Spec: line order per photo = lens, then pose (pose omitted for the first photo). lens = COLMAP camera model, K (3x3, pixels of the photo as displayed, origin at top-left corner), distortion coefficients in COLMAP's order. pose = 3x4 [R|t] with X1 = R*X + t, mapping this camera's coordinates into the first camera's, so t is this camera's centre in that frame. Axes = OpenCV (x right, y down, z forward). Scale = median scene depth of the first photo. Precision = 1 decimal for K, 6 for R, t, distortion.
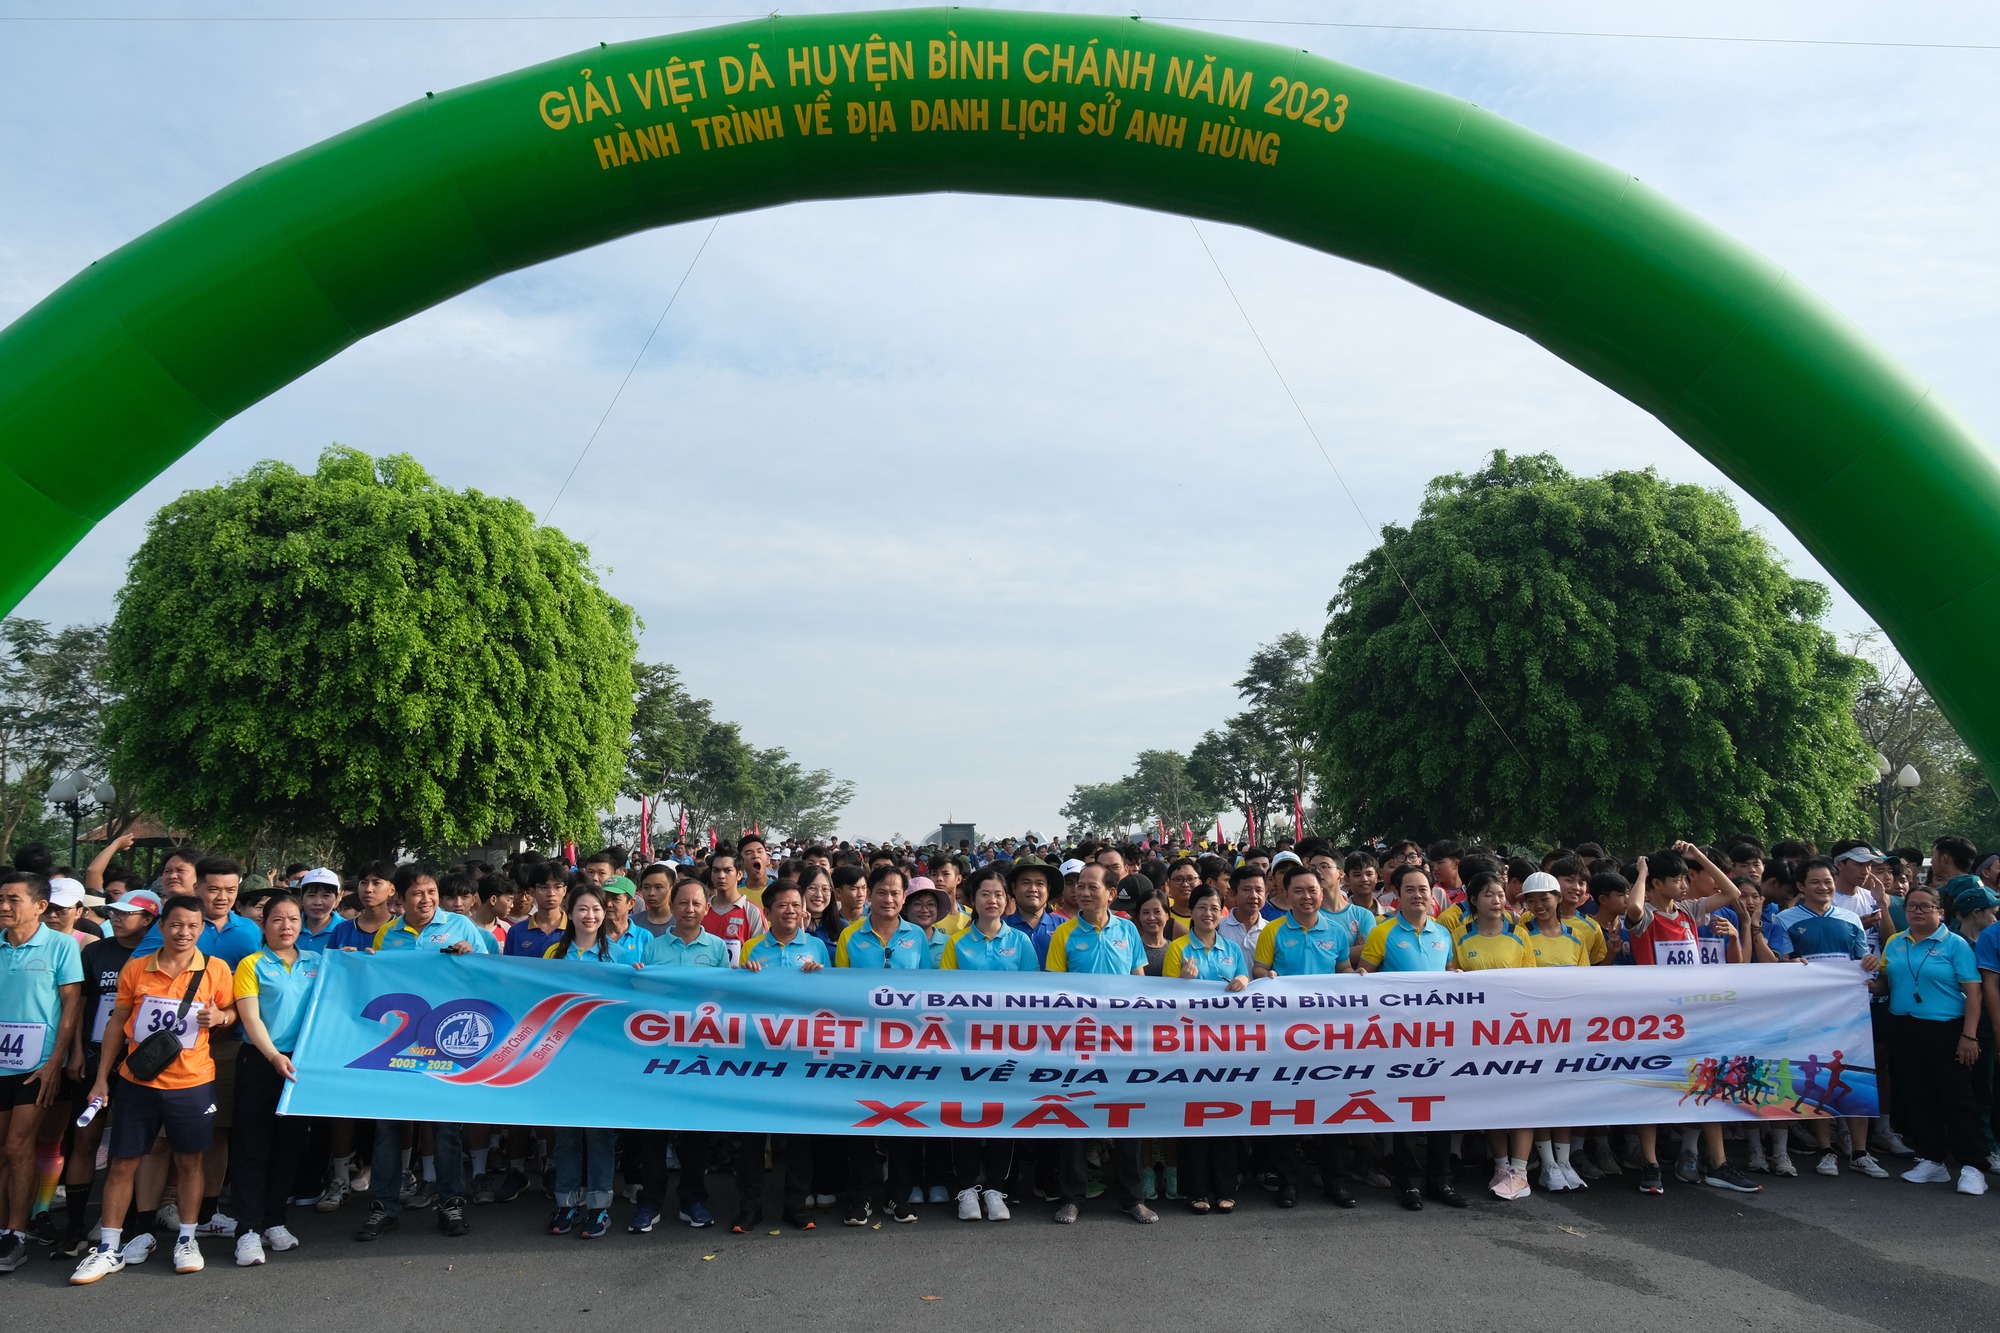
lens RADIAL K [[1475.3, 0, 1000.0], [0, 1475.3, 666.5], [0, 0, 1]] dist [-0.000483, -0.000325]
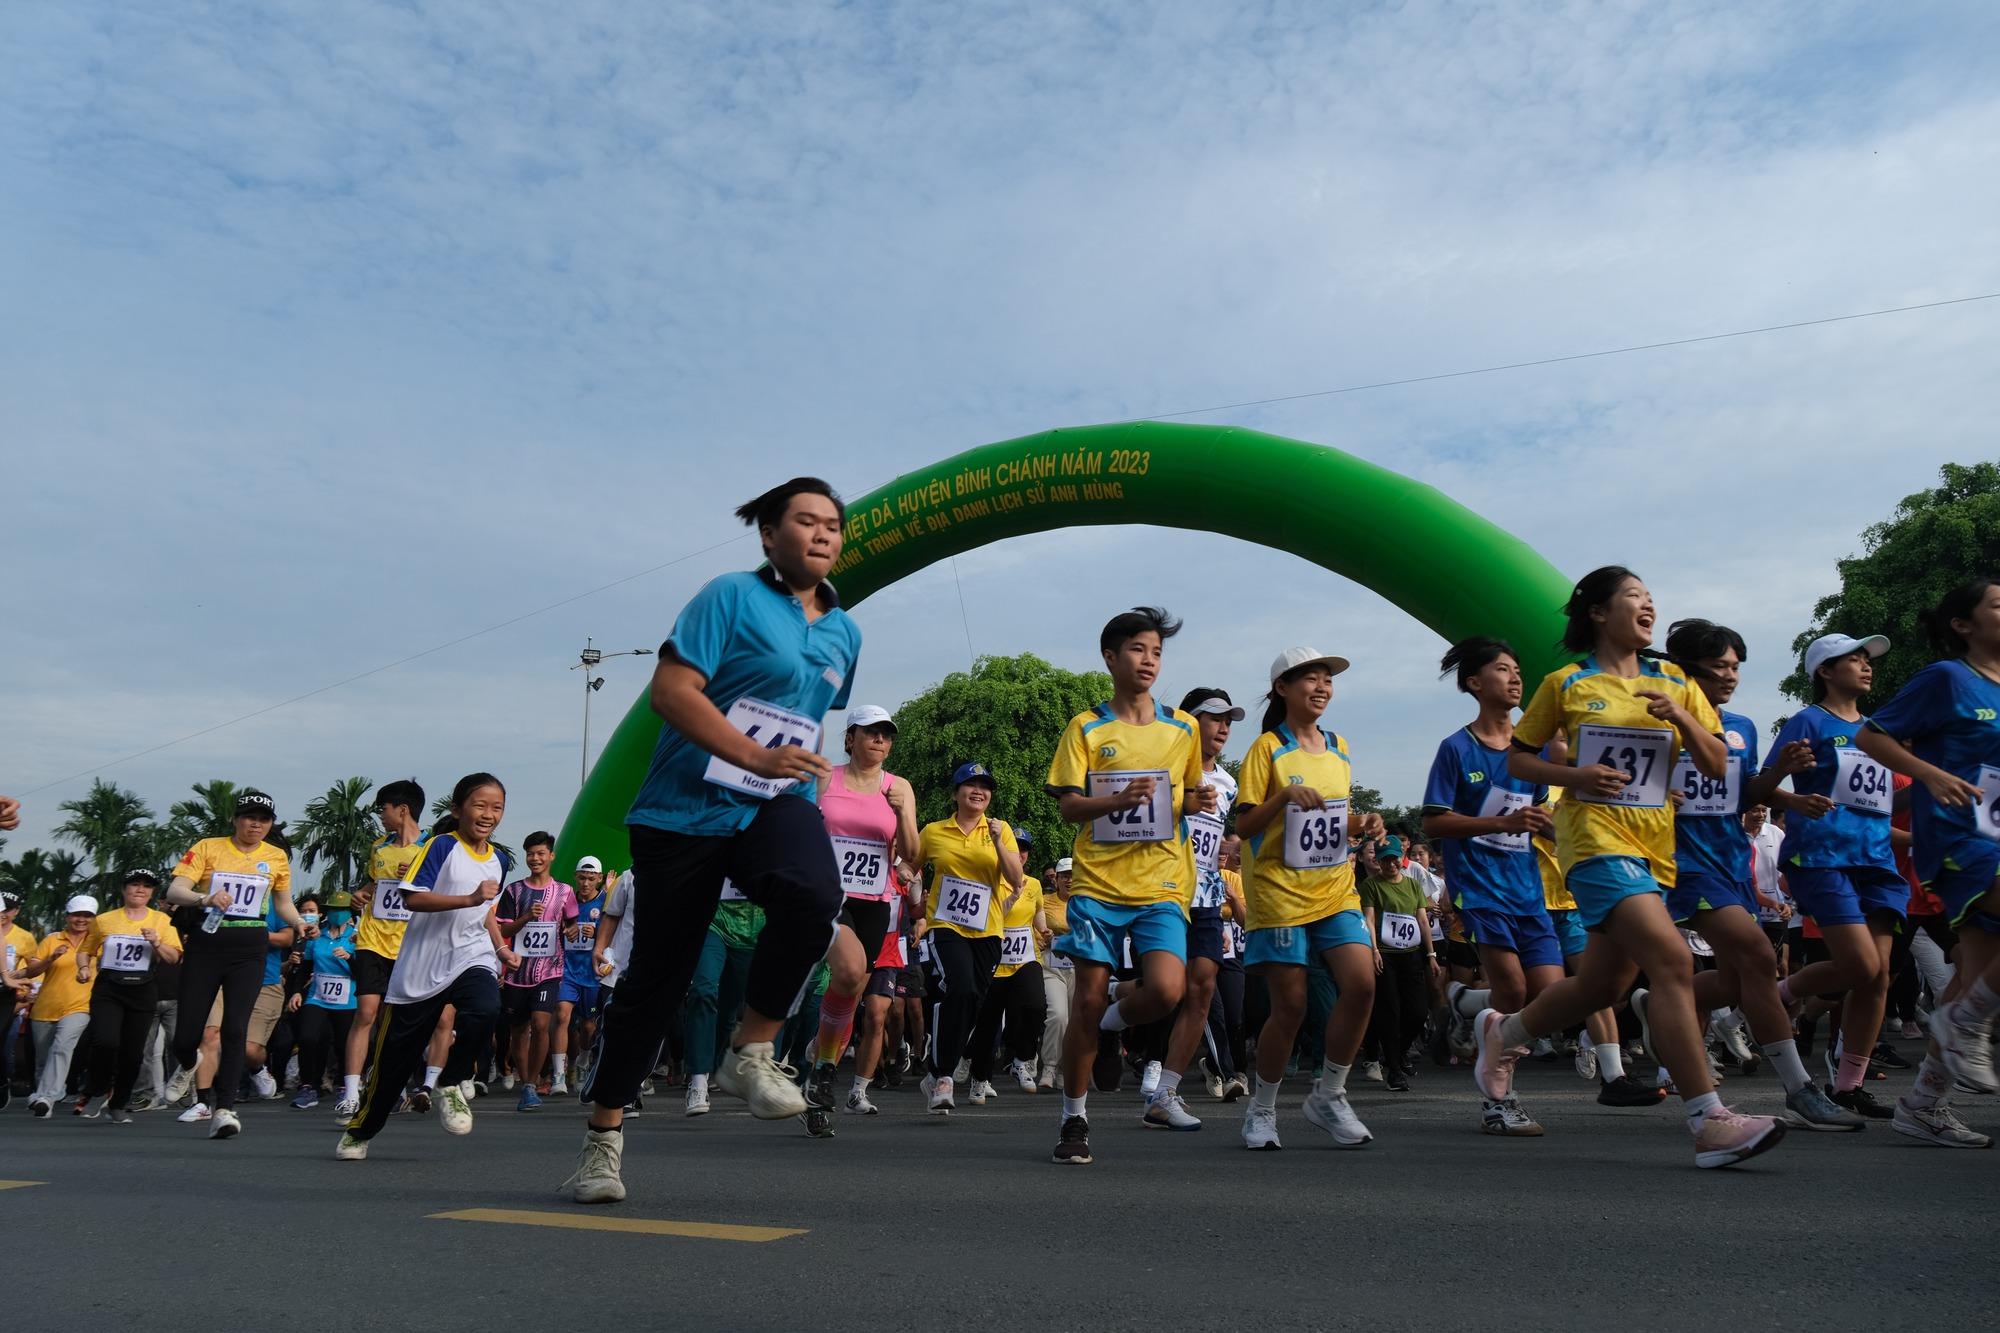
lens RADIAL K [[1475.3, 0, 1000.0], [0, 1475.3, 666.5], [0, 0, 1]] dist [-0.000483, -0.000325]
pose [[0.811063, -0.158463, -0.563087, 0.429777], [0.126763, 0.987347, -0.095270, 0.003317], [0.571059, 0.005892, 0.820888, -0.221465]]
